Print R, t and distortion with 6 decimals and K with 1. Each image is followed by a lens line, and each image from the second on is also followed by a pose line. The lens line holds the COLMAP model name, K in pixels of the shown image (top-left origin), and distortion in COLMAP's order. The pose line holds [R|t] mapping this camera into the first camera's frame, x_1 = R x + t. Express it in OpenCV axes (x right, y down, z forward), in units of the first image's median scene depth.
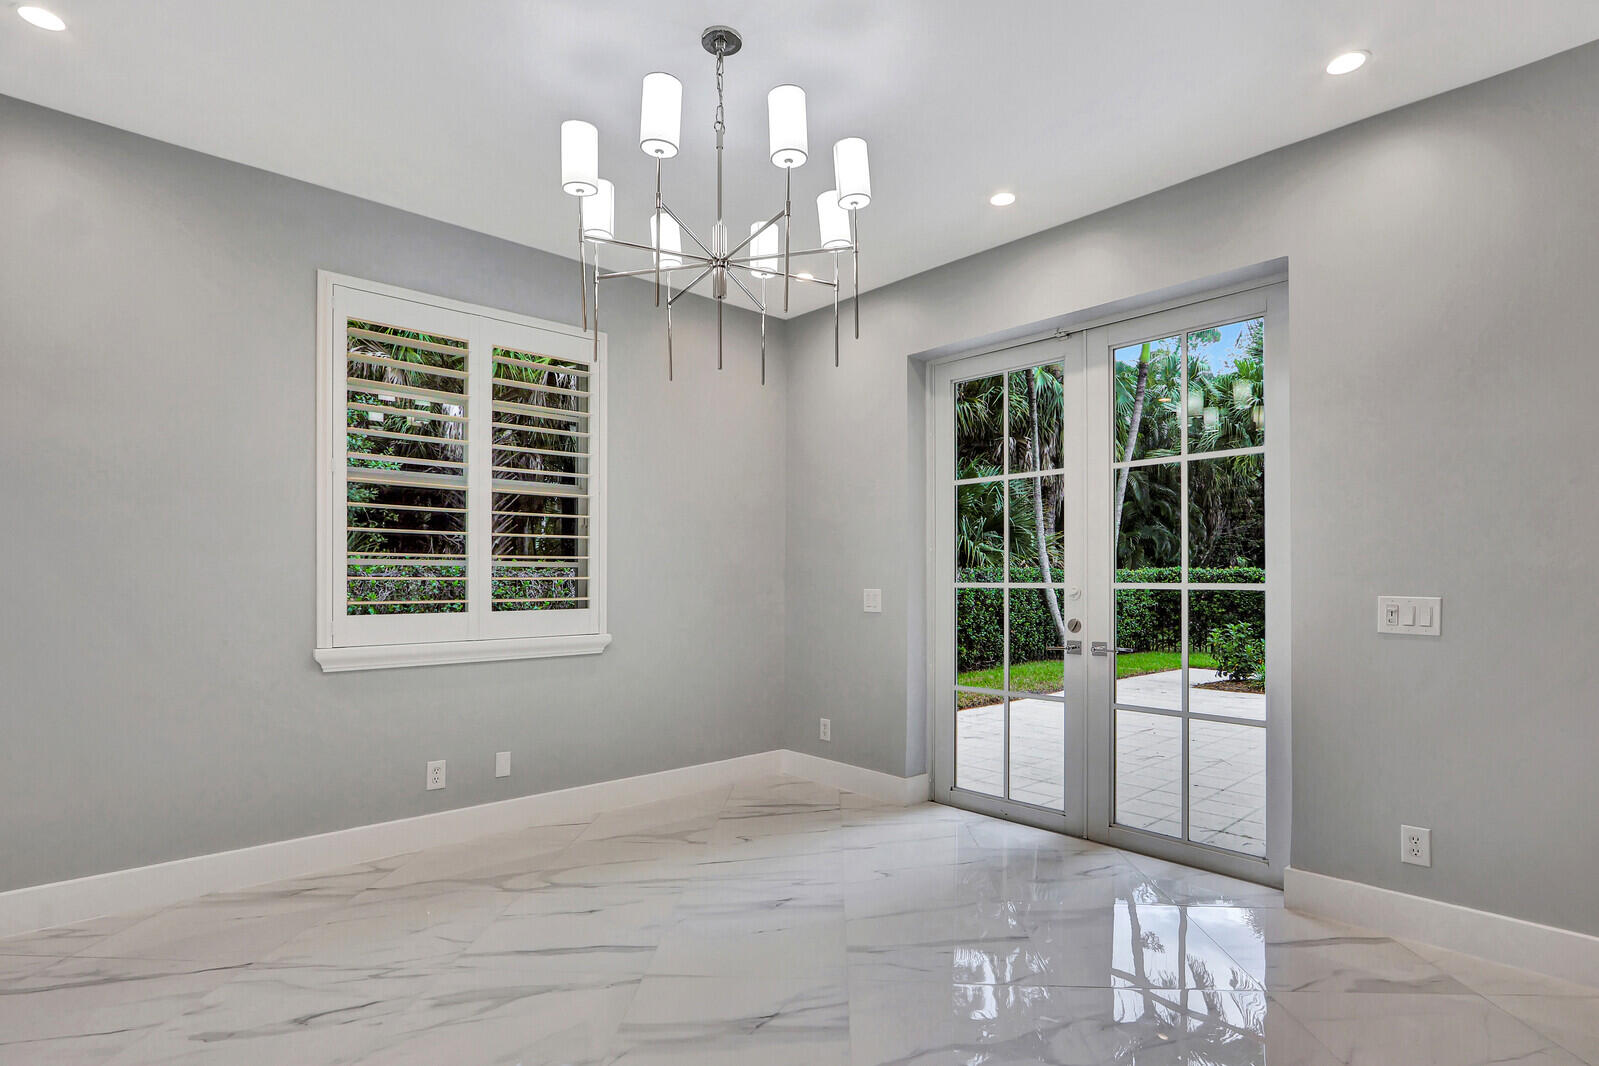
lens RADIAL K [[837.9, 0, 799.6], [0, 837.9, 576.5], [0, 0, 1]] dist [0.001242, 0.000252]
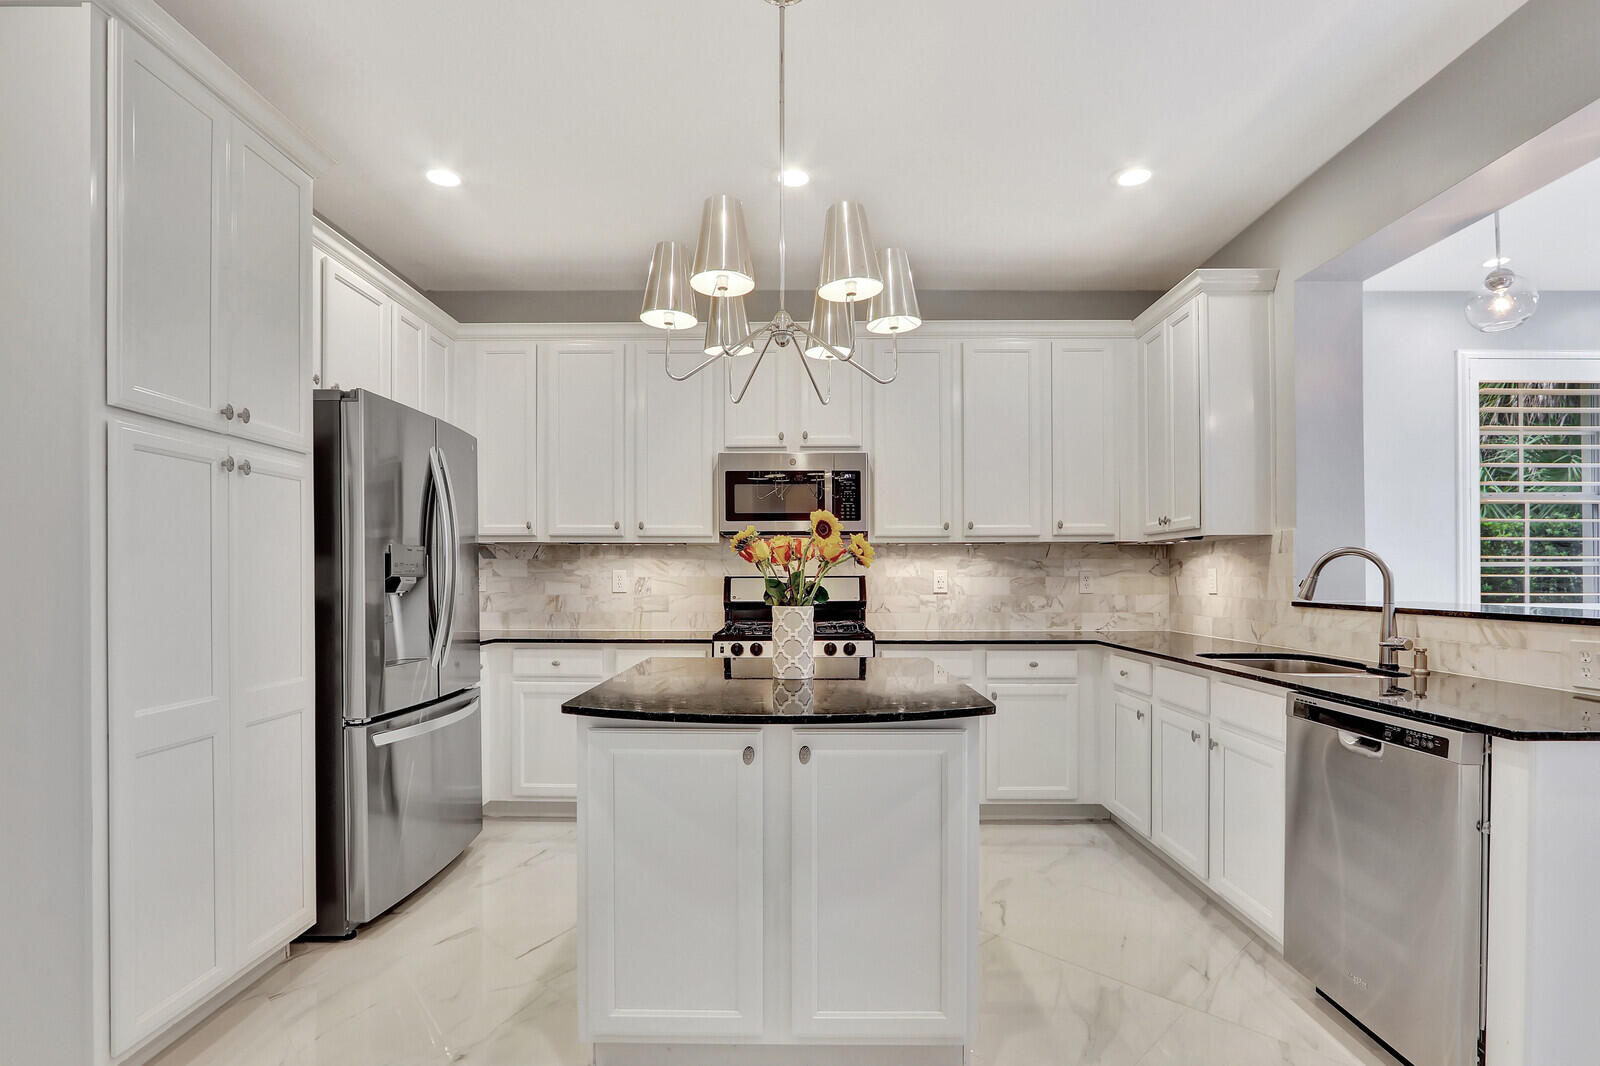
lens RADIAL K [[707.5, 0, 800.7], [0, 707.5, 577.4], [0, 0, 1]] dist [-0.000557, -0.000075]
pose [[0.736680, -0.000408, -0.676241, -0.549240], [0.001569, 0.999998, 0.001106, 0.002969], [0.676240, -0.001876, 0.736679, -0.548492]]
